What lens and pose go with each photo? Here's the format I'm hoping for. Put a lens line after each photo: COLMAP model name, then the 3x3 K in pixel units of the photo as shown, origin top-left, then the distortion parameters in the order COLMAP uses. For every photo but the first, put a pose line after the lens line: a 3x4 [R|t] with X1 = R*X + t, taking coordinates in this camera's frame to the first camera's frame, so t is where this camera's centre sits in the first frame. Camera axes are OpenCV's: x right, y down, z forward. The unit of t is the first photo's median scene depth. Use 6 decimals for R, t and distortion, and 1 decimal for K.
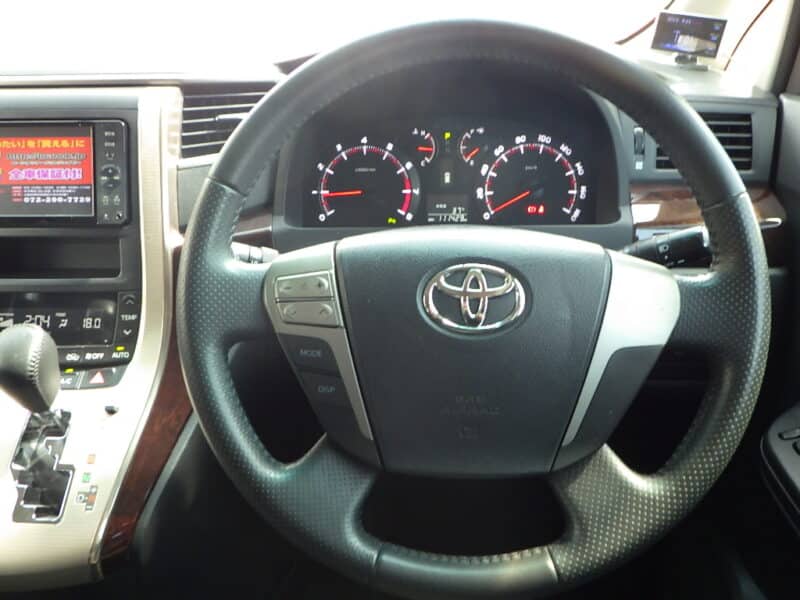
lens RADIAL K [[652.3, 0, 400.0], [0, 652.3, 300.0], [0, 0, 1]] dist [0.003811, -0.002989]
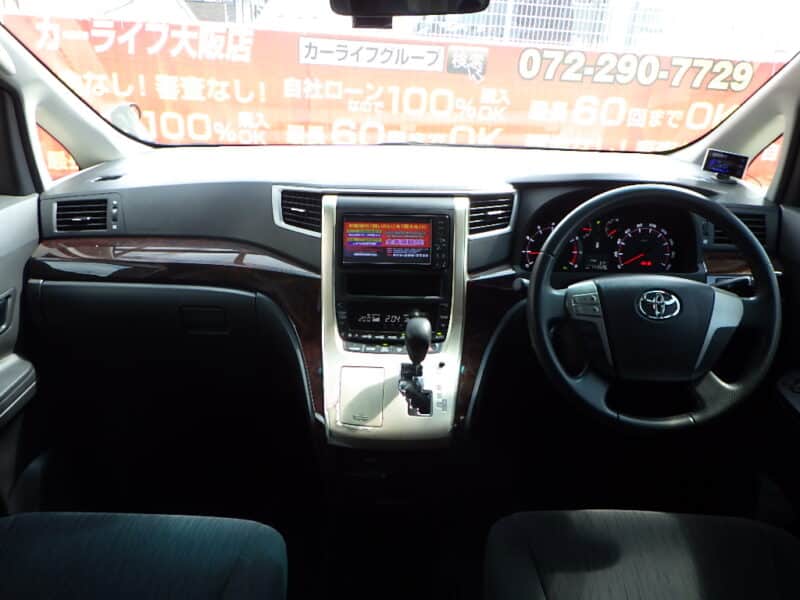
lens RADIAL K [[652.3, 0, 400.0], [0, 652.3, 300.0], [0, 0, 1]] dist [0.003811, -0.002989]
pose [[0.999687, 0.017639, 0.017717, -0.578184], [-0.016638, 0.998341, -0.055123, 0.083125], [-0.018660, 0.054811, 0.998322, -0.899016]]
